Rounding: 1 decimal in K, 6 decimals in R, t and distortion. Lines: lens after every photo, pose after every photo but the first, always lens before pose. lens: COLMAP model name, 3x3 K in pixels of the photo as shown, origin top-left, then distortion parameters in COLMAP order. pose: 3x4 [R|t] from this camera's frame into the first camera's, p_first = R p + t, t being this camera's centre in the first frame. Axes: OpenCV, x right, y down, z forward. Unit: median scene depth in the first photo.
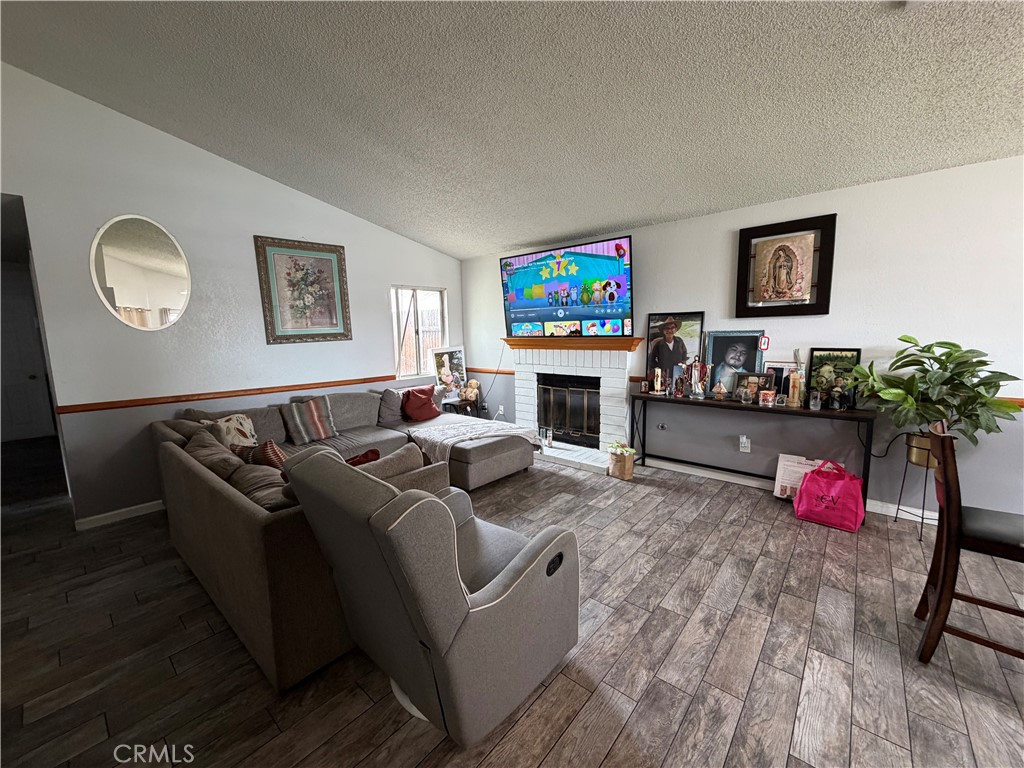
lens RADIAL K [[407.3, 0, 510.8], [0, 407.3, 385.4], [0, 0, 1]] dist [0.000216, 0.000227]
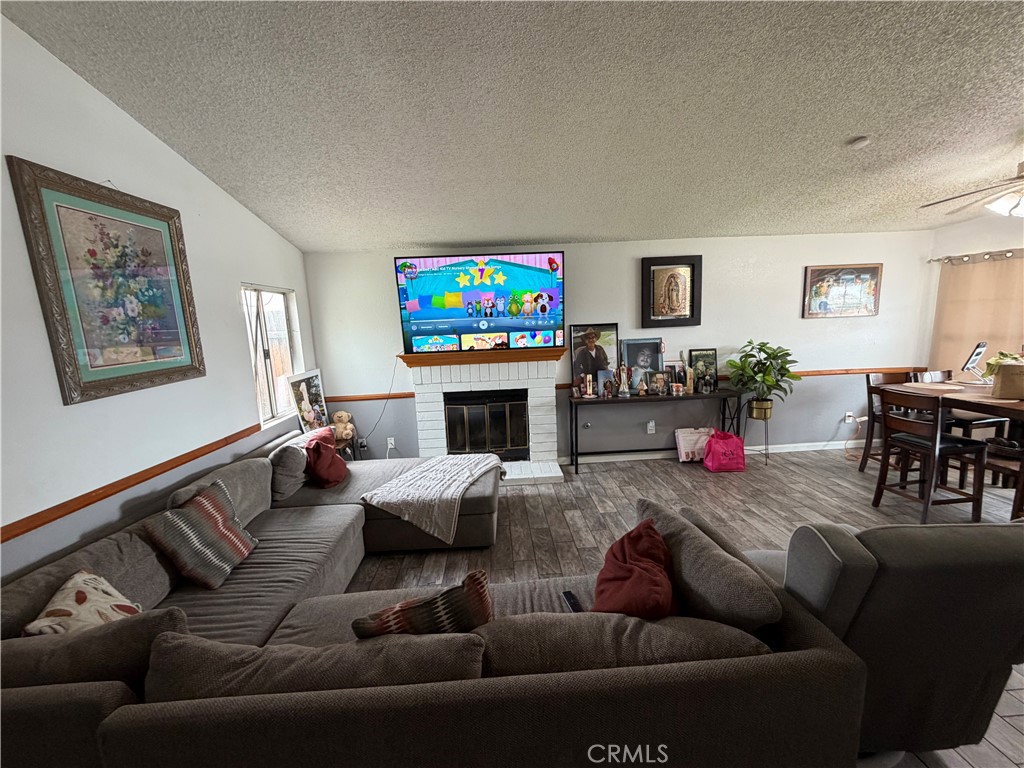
lens RADIAL K [[407.3, 0, 510.8], [0, 407.3, 385.4], [0, 0, 1]] dist [0.000216, 0.000227]
pose [[0.726611, -0.114232, 0.677486, -0.522123], [0.118671, 0.992127, 0.040008, -0.077920], [-0.676722, 0.051328, 0.734447, 0.317112]]
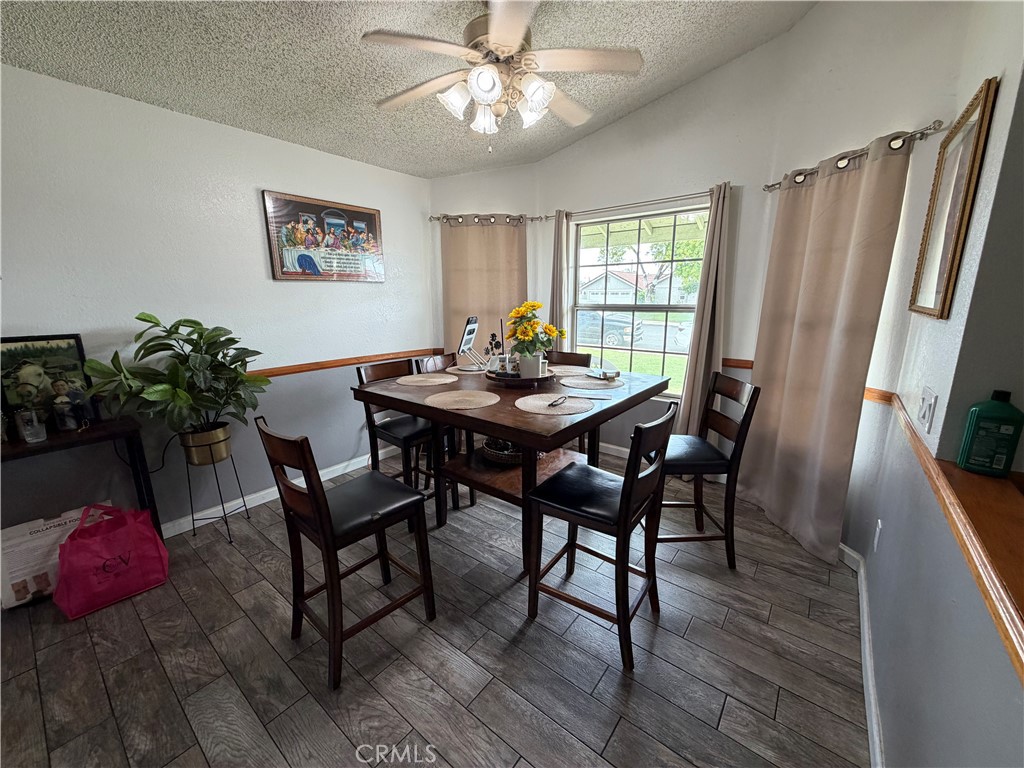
lens RADIAL K [[407.3, 0, 510.8], [0, 407.3, 385.4], [0, 0, 1]] dist [0.000216, 0.000227]
pose [[-0.037354, -0.197609, 0.979569, 0.113557], [0.140010, 0.969549, 0.200927, -0.032015], [-0.989445, 0.144655, -0.008550, 0.229800]]
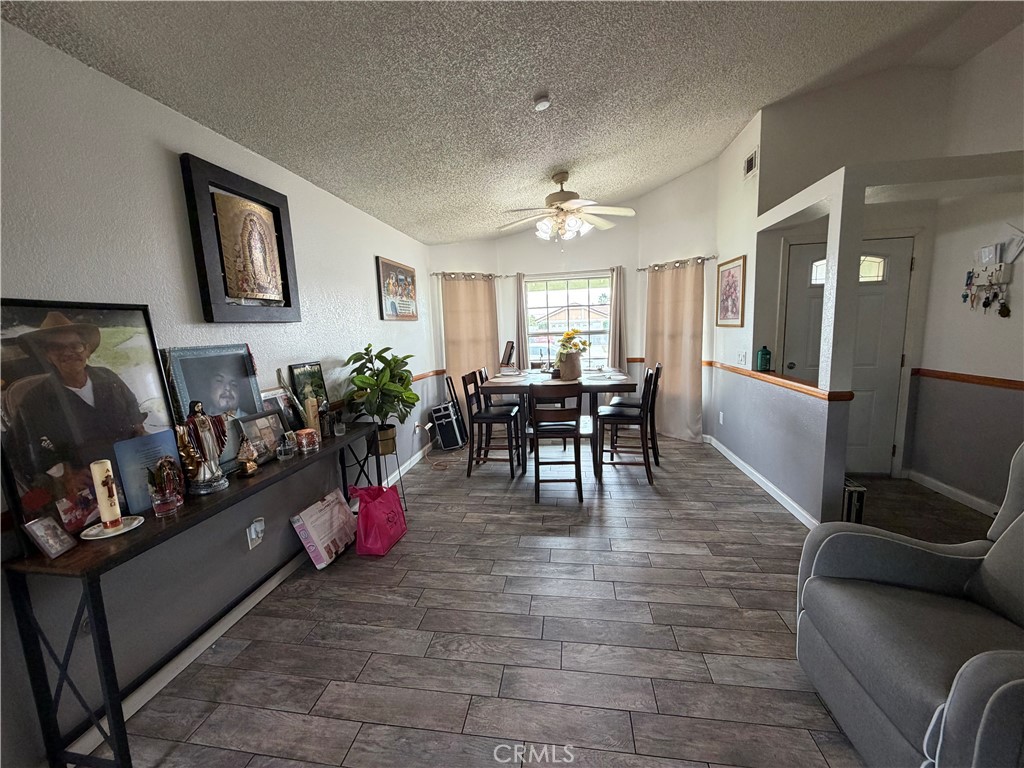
lens RADIAL K [[407.3, 0, 510.8], [0, 407.3, 385.4], [0, 0, 1]] dist [0.000216, 0.000227]
pose [[-0.530524, -0.081202, 0.843772, -0.101750], [0.160024, 0.967909, 0.193764, -0.108693], [-0.832428, 0.237820, -0.500505, 0.828488]]
